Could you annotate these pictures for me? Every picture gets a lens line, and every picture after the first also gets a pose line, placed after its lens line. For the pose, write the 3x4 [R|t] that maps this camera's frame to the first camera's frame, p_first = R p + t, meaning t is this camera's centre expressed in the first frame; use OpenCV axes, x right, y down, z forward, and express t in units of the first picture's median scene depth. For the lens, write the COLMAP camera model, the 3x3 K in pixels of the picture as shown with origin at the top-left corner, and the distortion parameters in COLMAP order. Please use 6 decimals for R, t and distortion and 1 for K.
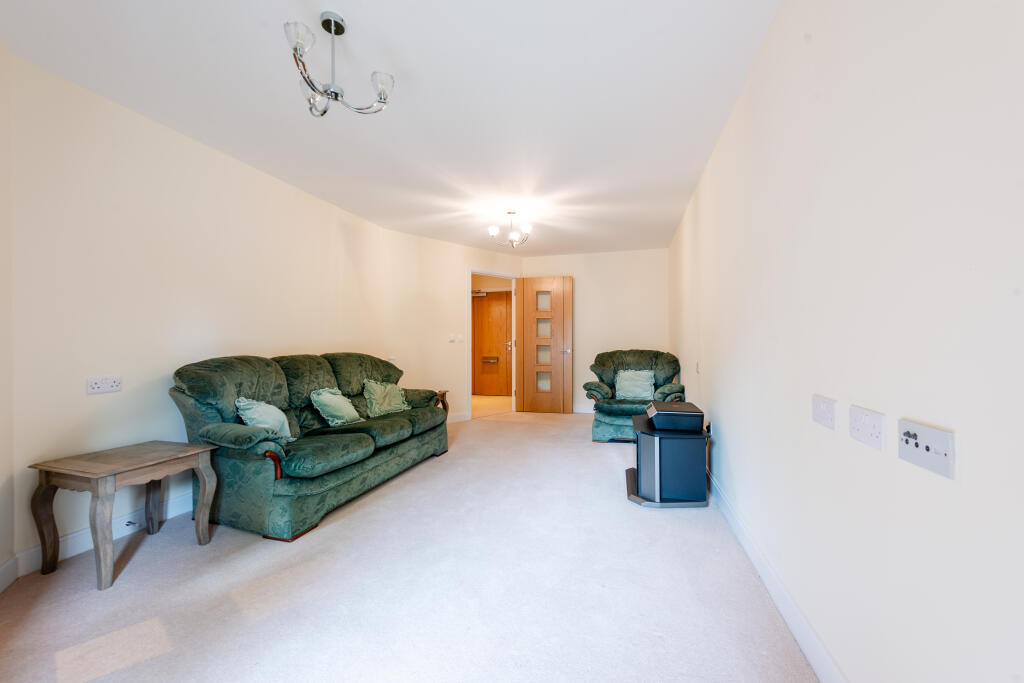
lens RADIAL K [[382.1, 0, 512.0], [0, 382.1, 341.5], [0, 0, 1]] dist [0.003188, 0.000185]
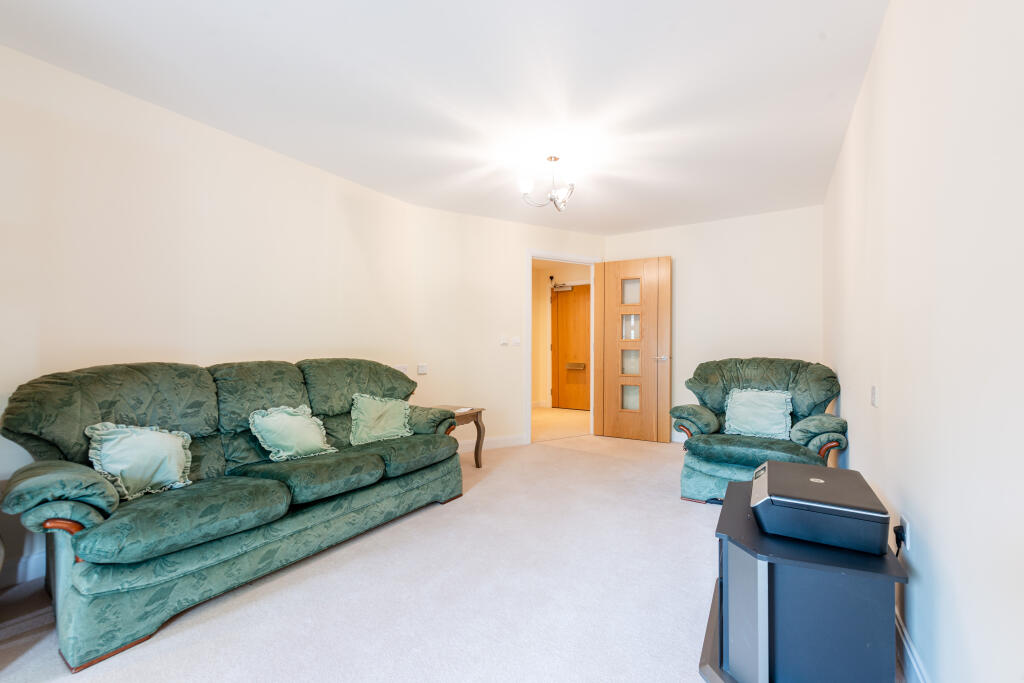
lens RADIAL K [[451.3, 0, 480.6], [0, 451.3, 345.2], [0, 0, 1]] dist [0.004138, -0.000243]
pose [[0.965160, 0.003283, -0.261641, 0.092311], [-0.002970, 0.999994, 0.001590, -0.000280], [0.261645, -0.000757, 0.965164, 0.188463]]
